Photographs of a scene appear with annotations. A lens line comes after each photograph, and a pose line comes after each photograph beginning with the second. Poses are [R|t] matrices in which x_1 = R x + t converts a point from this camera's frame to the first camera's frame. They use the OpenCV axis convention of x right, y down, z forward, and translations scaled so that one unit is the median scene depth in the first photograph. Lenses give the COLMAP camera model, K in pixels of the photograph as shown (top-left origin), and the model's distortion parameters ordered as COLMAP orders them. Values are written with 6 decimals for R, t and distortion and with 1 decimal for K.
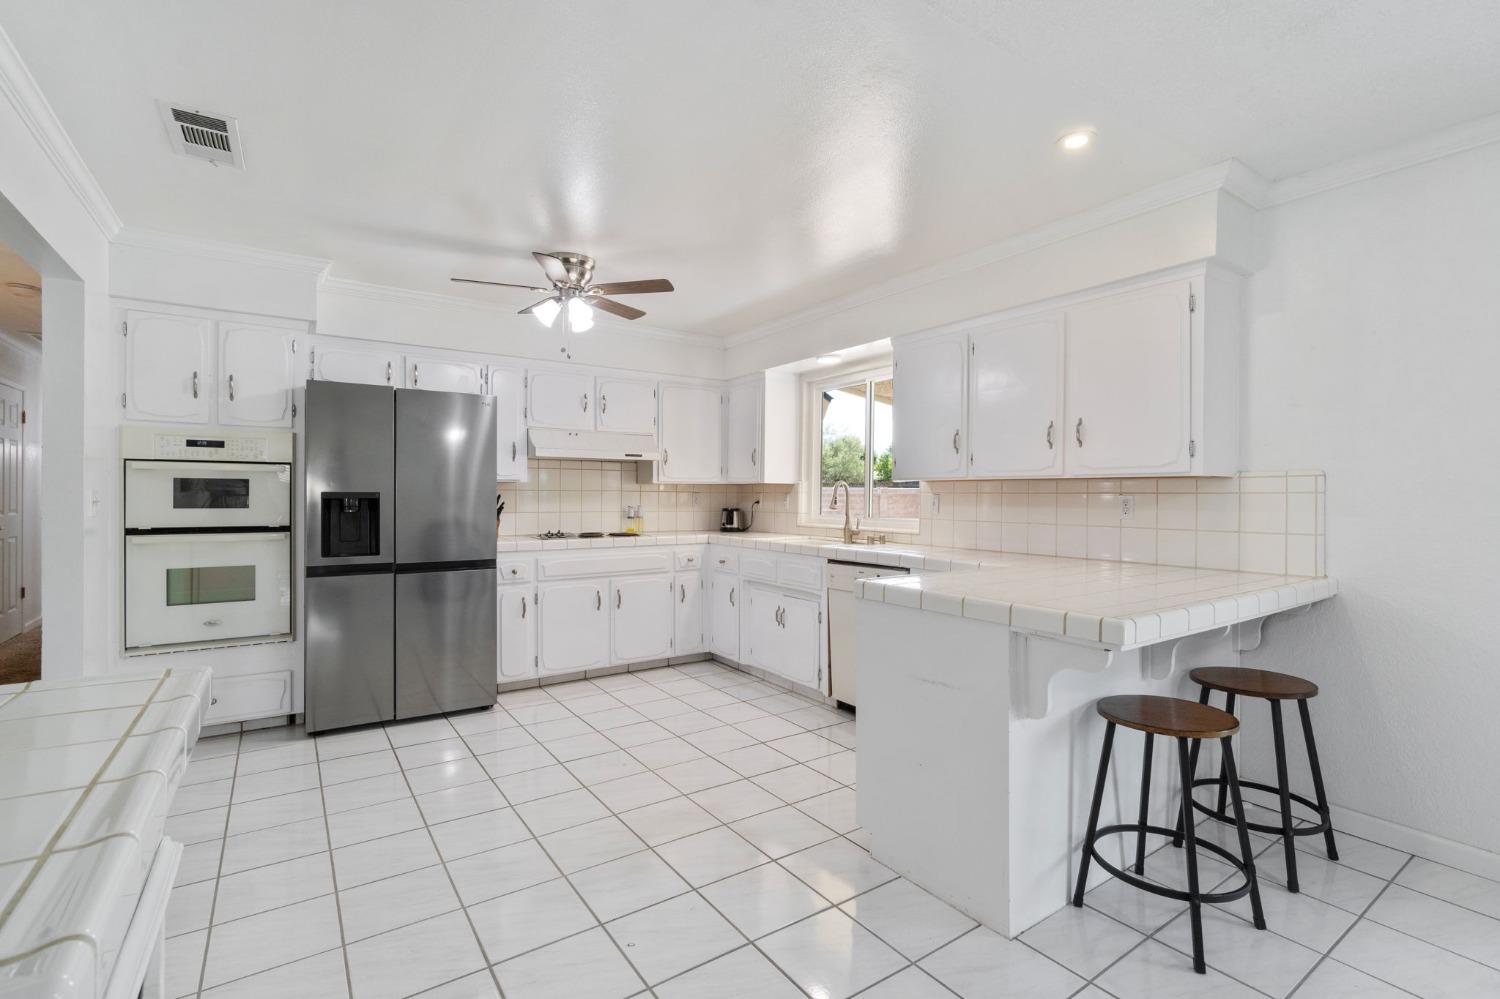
lens RADIAL K [[688.2, 0, 741.7], [0, 688.2, 497.4], [0, 0, 1]] dist [-0.002198, -0.000405]
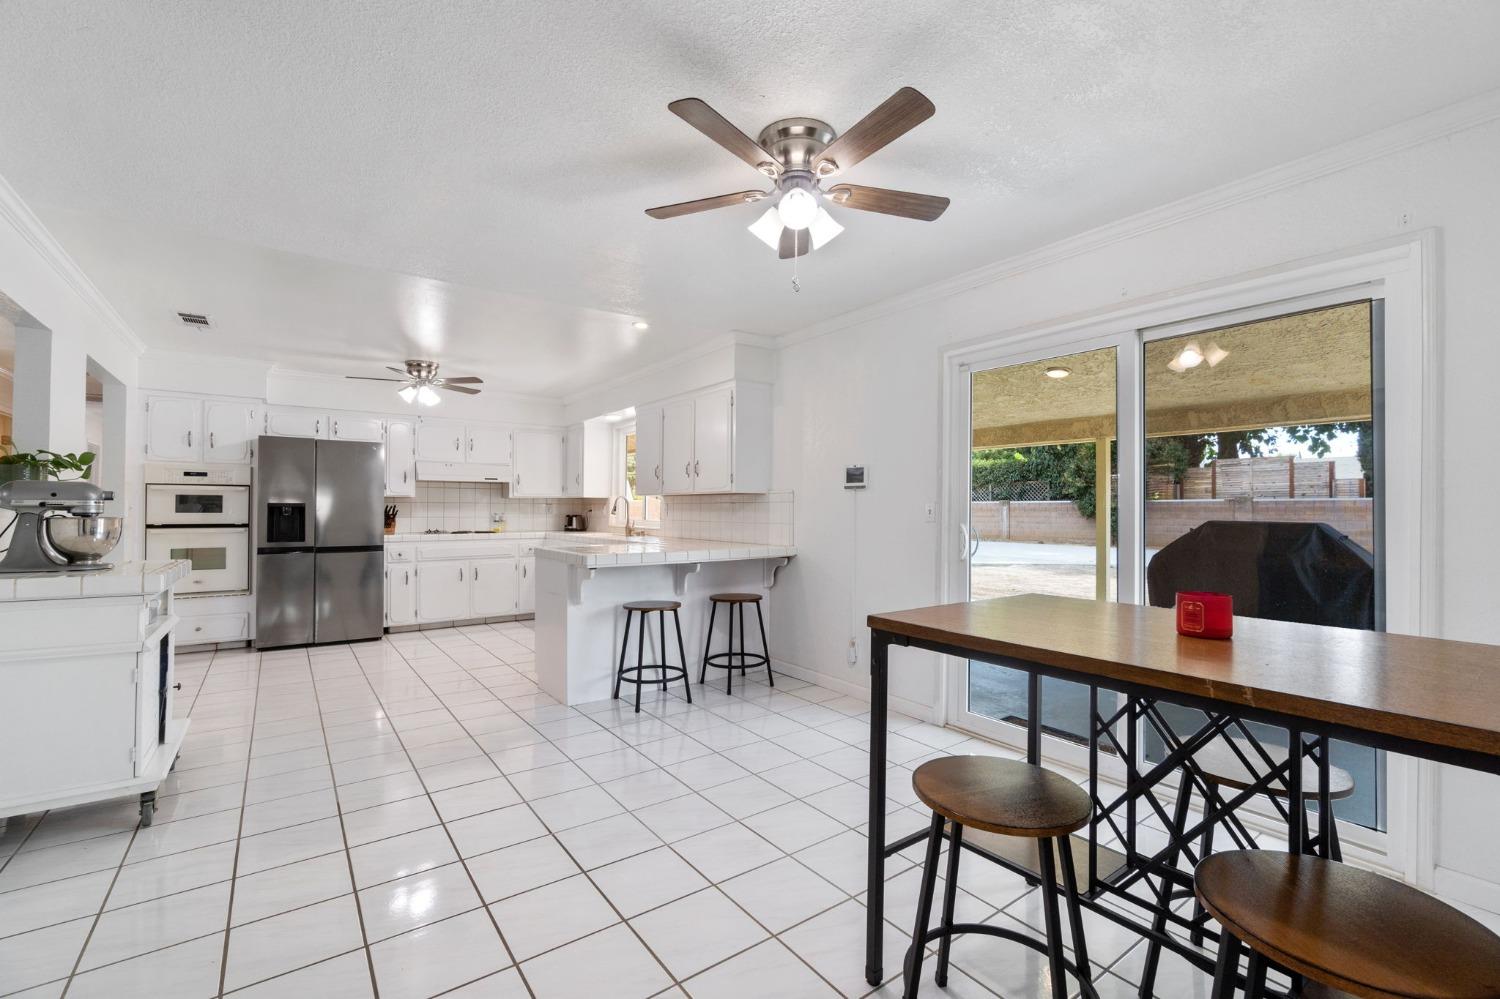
lens RADIAL K [[648.1, 0, 742.9], [0, 648.1, 501.1], [0, 0, 1]] dist [0.001485, 0.000182]
pose [[0.999590, -0.001191, 0.028608, 0.393375], [0.001644, 0.999874, -0.015818, 0.011426], [-0.028586, 0.015858, 0.999466, -0.478596]]
